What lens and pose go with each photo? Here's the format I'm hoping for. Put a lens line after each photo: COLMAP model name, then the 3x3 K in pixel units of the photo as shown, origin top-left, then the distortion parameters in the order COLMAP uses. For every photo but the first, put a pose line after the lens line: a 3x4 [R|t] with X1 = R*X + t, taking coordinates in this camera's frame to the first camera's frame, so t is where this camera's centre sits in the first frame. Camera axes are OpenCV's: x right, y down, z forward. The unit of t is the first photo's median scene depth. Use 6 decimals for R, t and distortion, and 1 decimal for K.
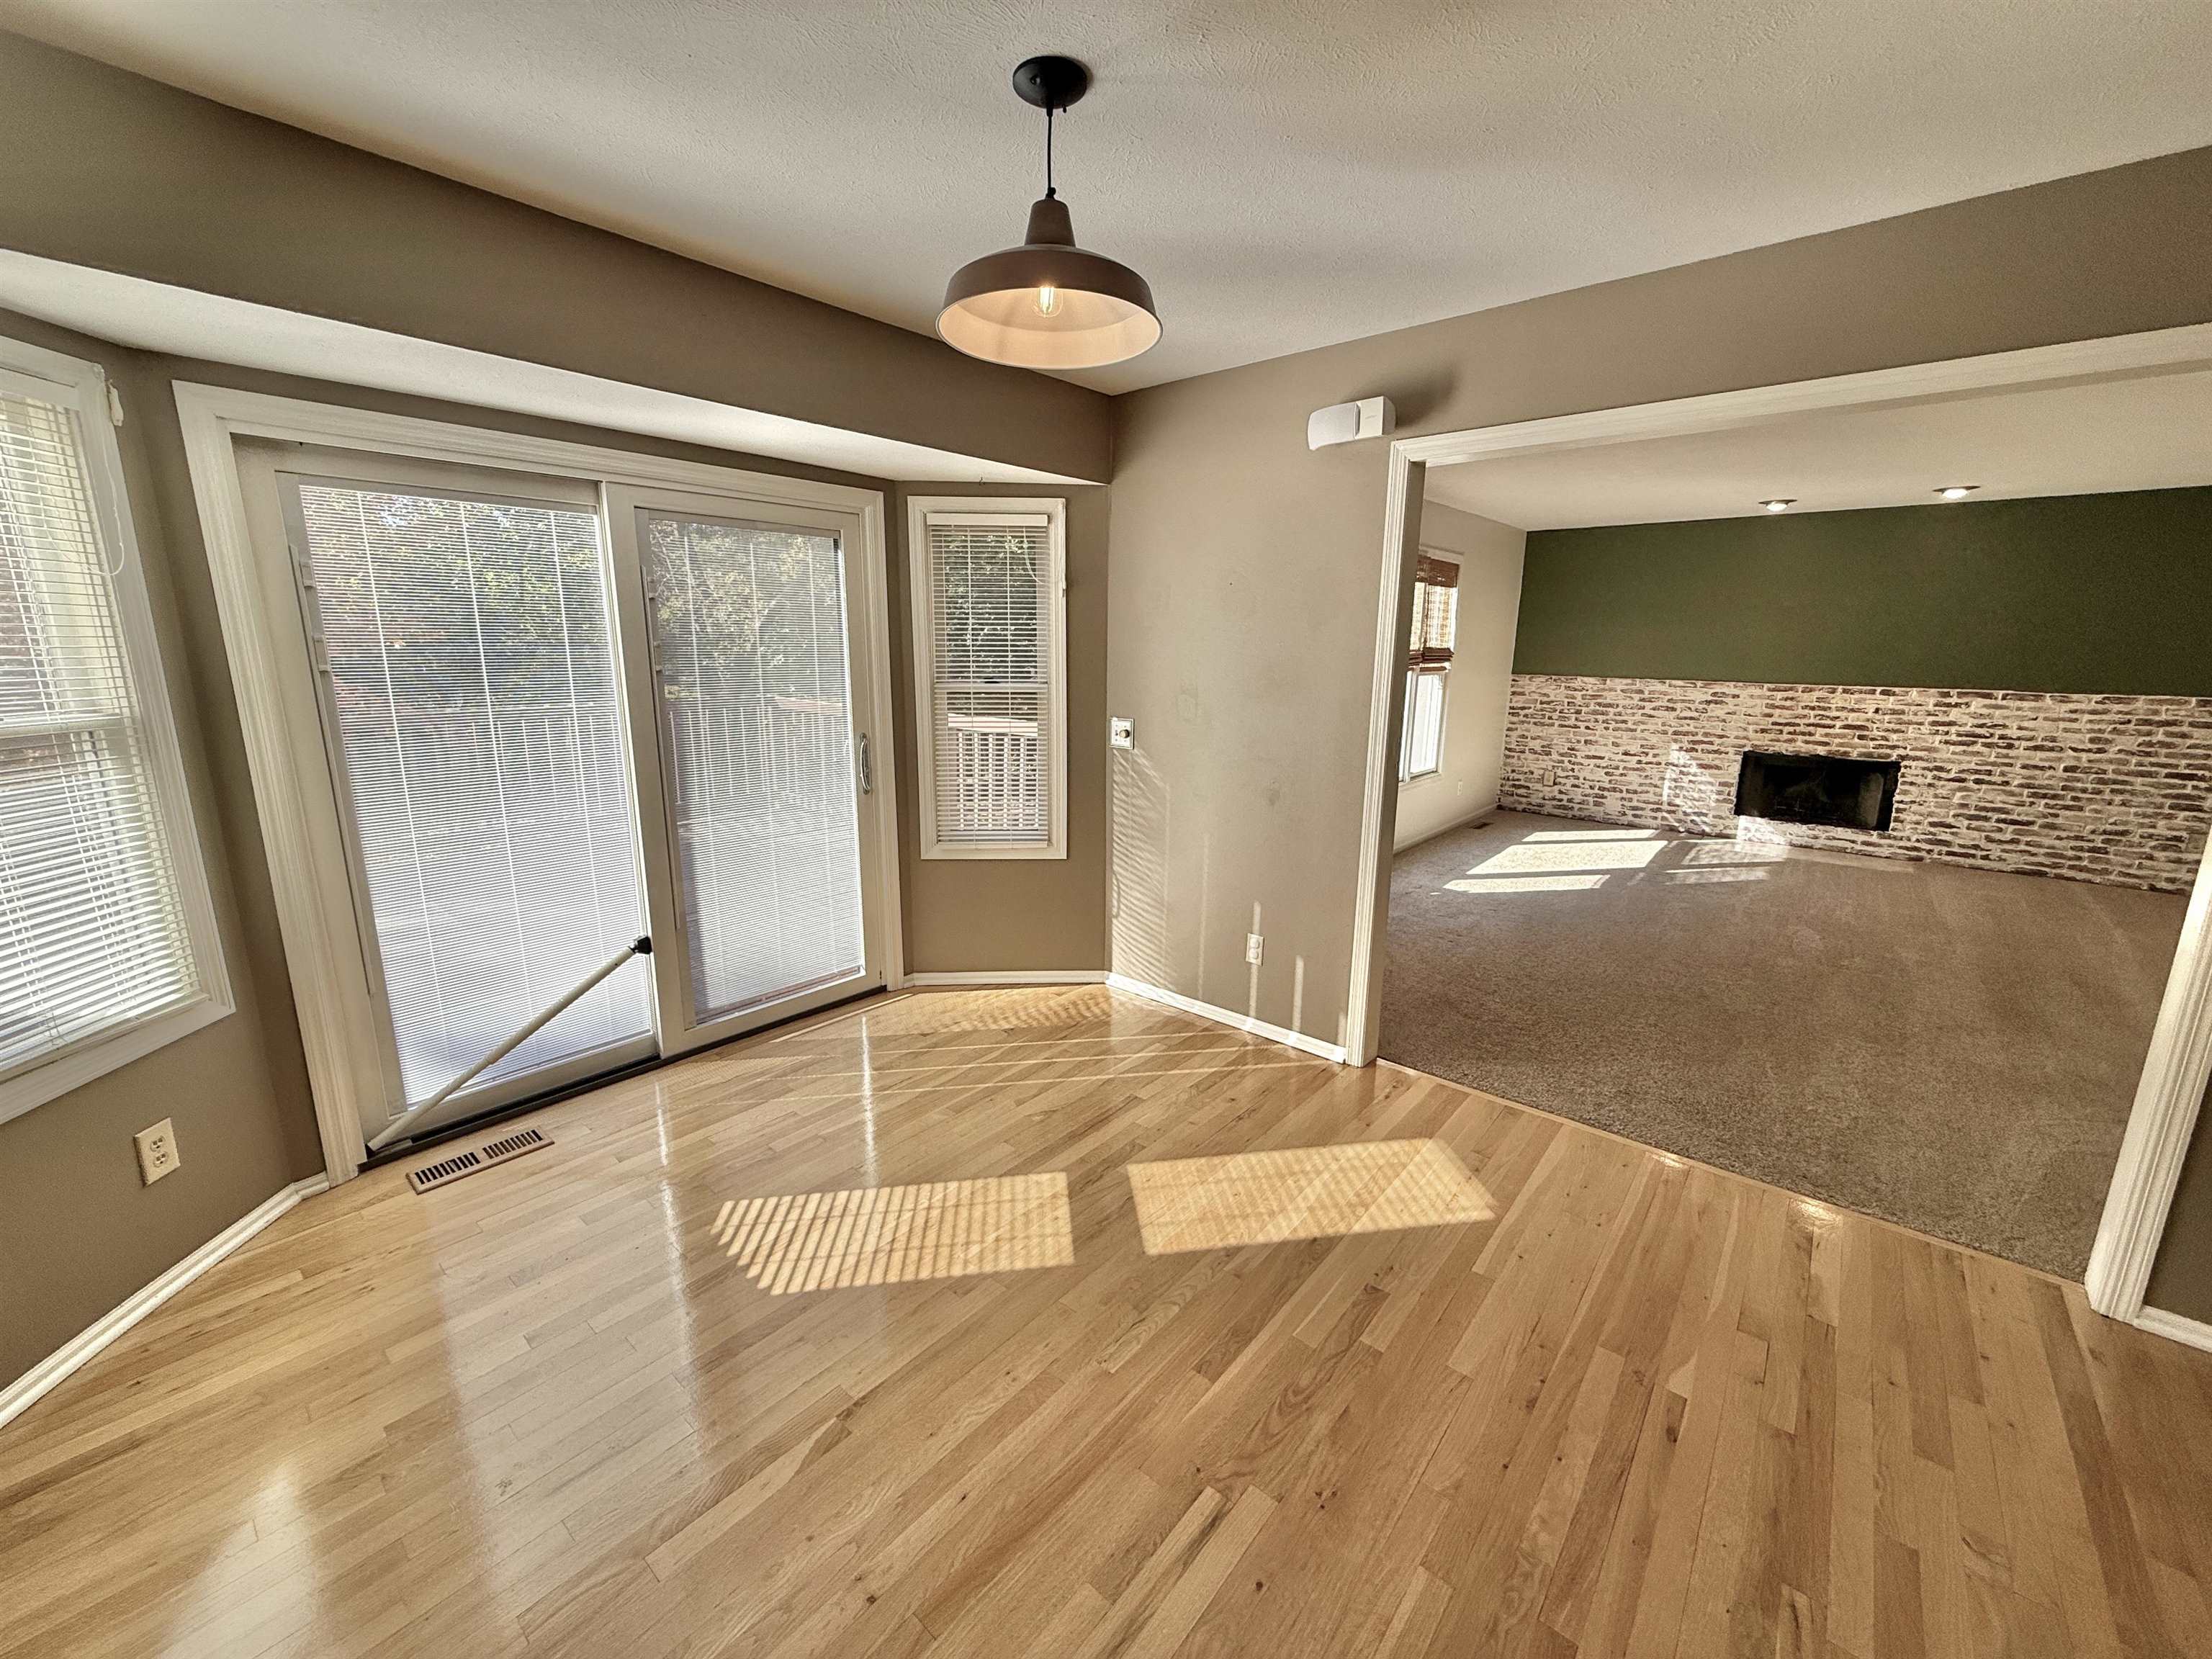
lens RADIAL K [[877.6, 0, 1099.8], [0, 877.6, 825.1], [0, 0, 1]] dist [0.001421, -0.000127]
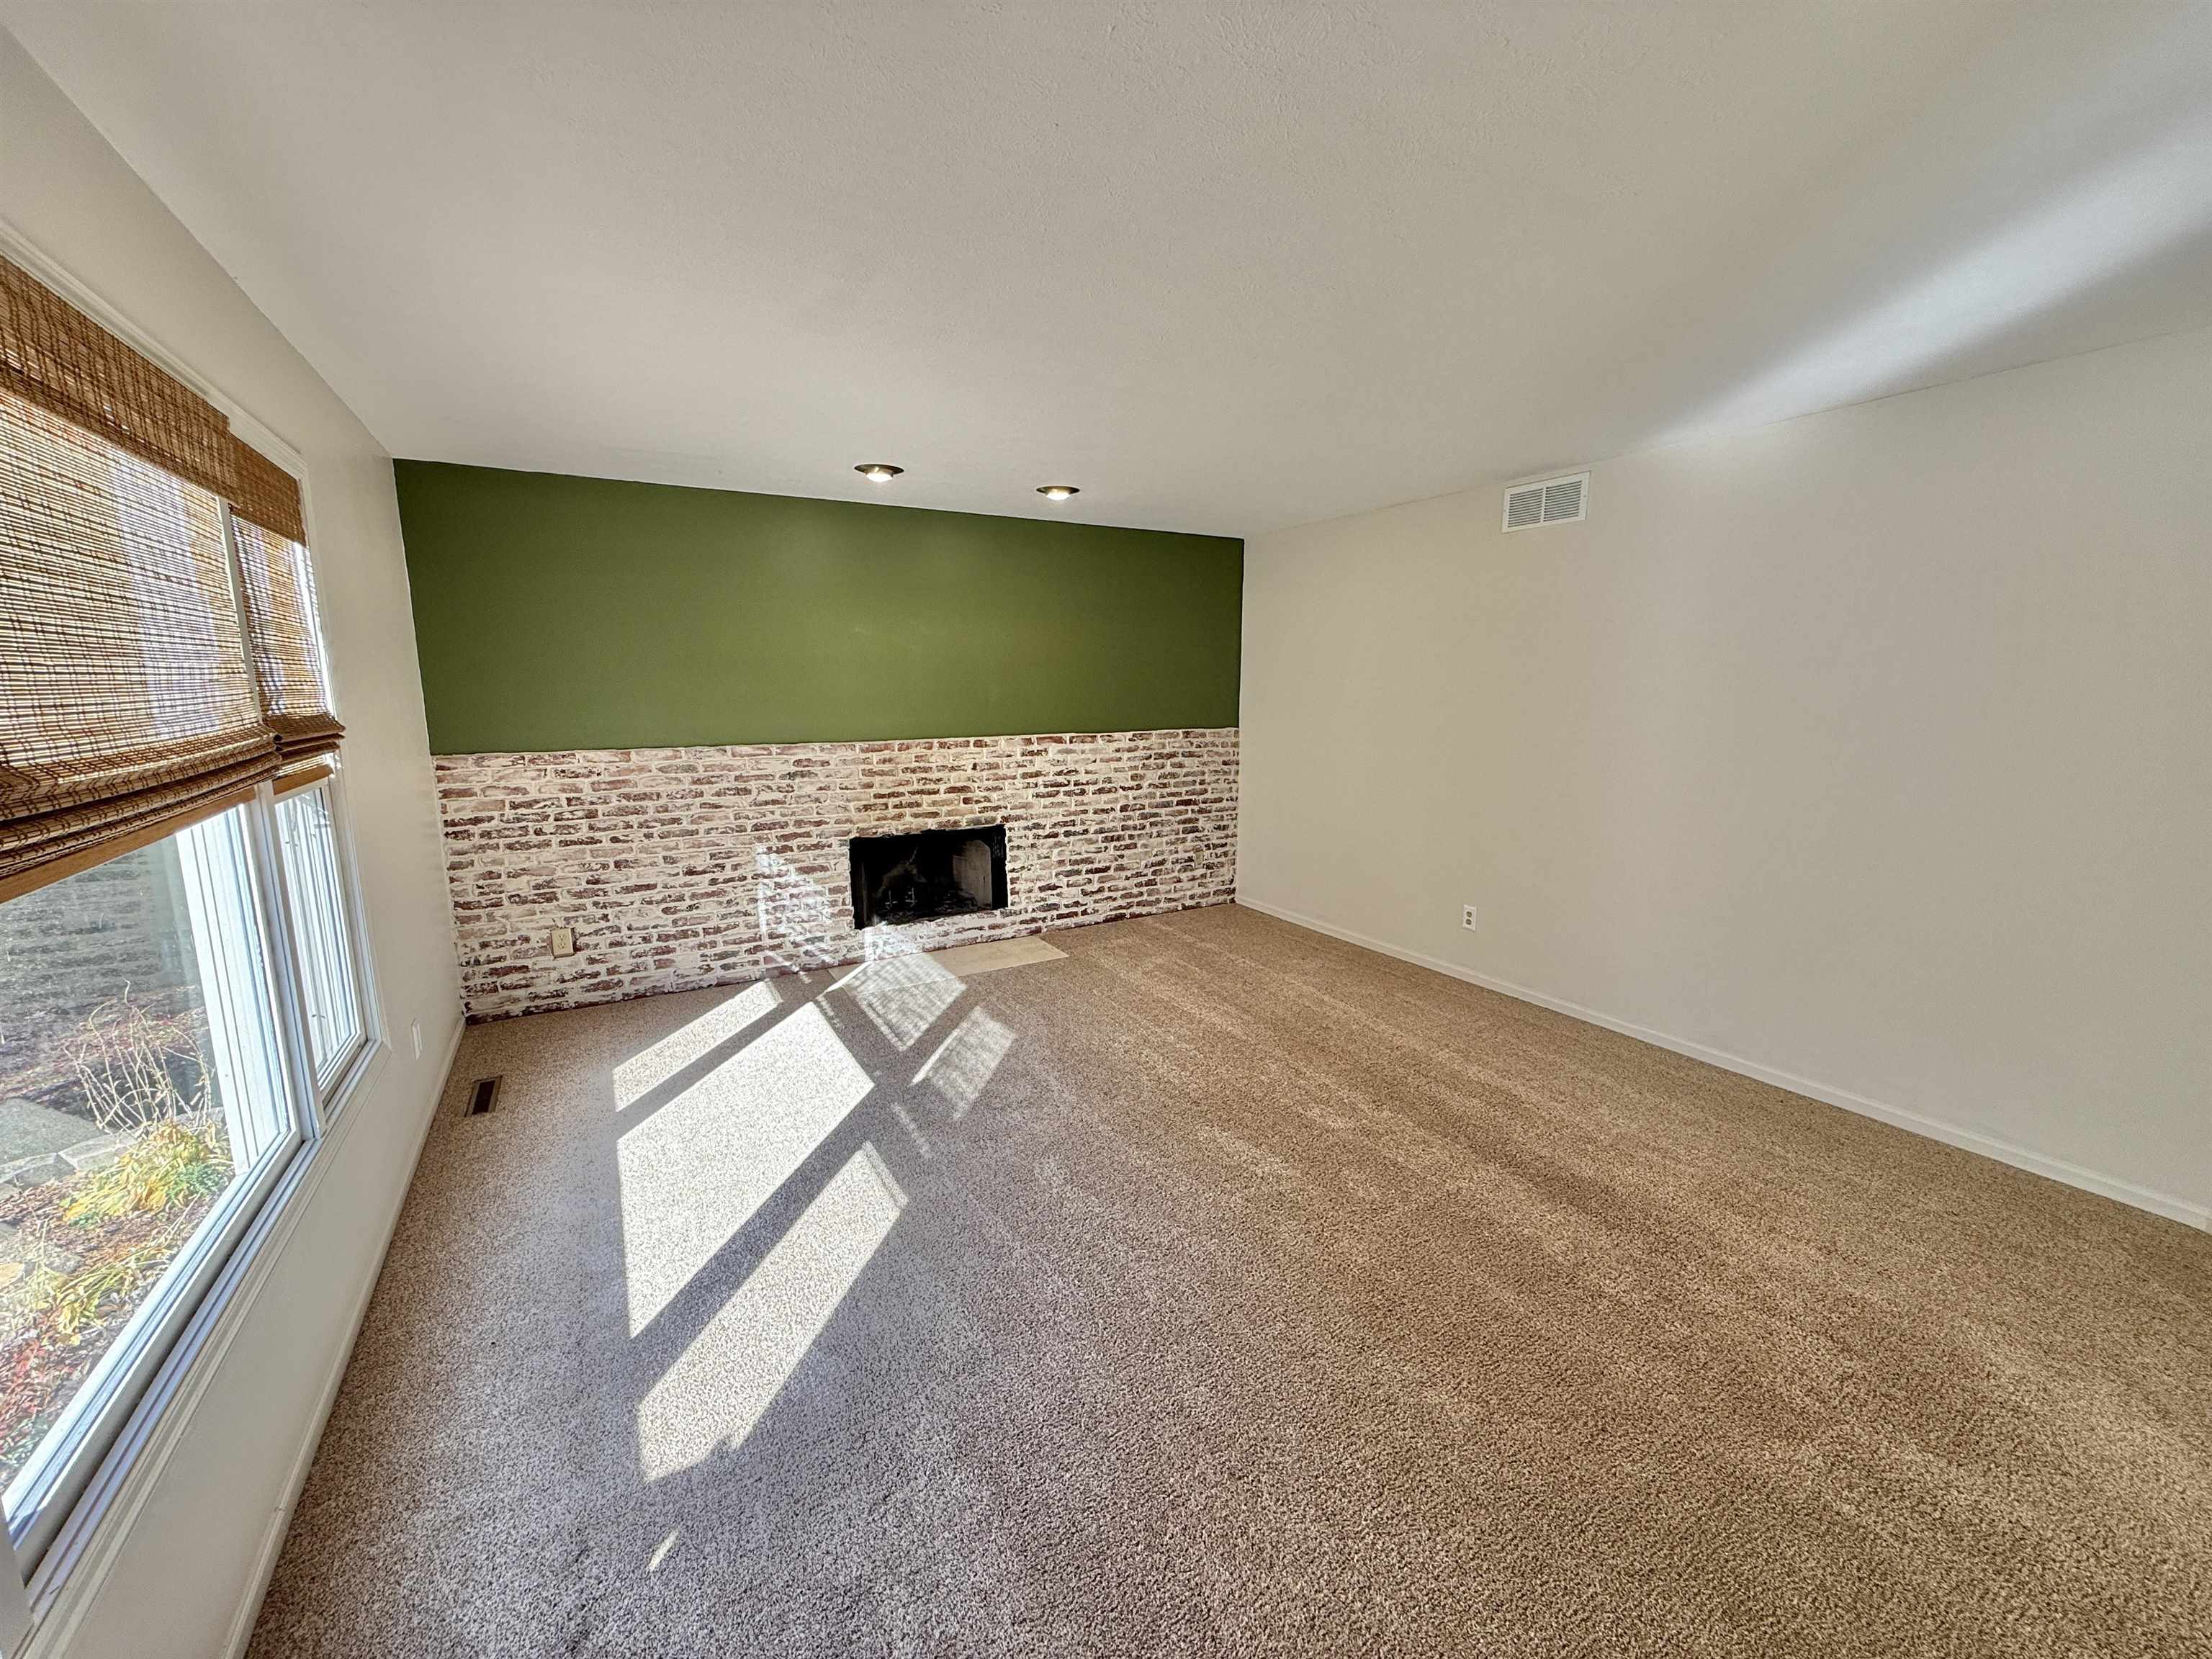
lens RADIAL K [[877.6, 0, 1103.0], [0, 877.6, 830.8], [0, 0, 1]] dist [0.001421, -0.000127]
pose [[0.331062, -0.171481, 0.927897, 0.162120], [0.202902, 0.973283, 0.107476, -0.129303], [-0.921536, 0.152690, 0.357011, 0.586677]]
